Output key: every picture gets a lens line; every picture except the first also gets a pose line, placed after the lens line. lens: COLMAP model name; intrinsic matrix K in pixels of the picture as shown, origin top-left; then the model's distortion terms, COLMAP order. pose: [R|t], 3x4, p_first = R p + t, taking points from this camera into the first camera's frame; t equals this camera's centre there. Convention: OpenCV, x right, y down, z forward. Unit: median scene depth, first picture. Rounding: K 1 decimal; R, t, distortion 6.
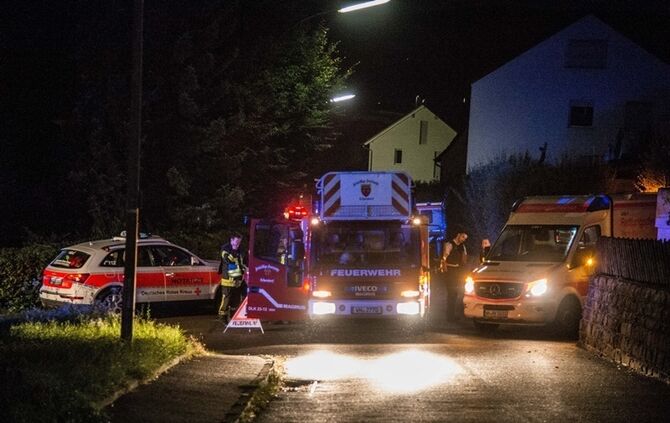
lens RADIAL K [[1627.9, 0, 335.5], [0, 1627.9, 243.1], [0, 0, 1]] dist [0.809024, -0.012607]
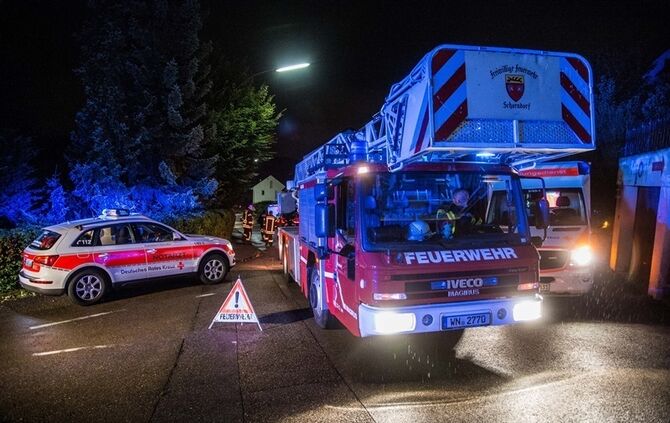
lens RADIAL K [[453.8, 0, 337.6], [0, 453.8, 224.6], [0, 0, 1]] dist [-0.121730, 0.072415]
pose [[0.975236, -0.032428, 0.218776, -0.050217], [0.030715, 0.999465, 0.011225, 0.003565], [-0.219023, -0.004228, 0.975710, 0.731225]]
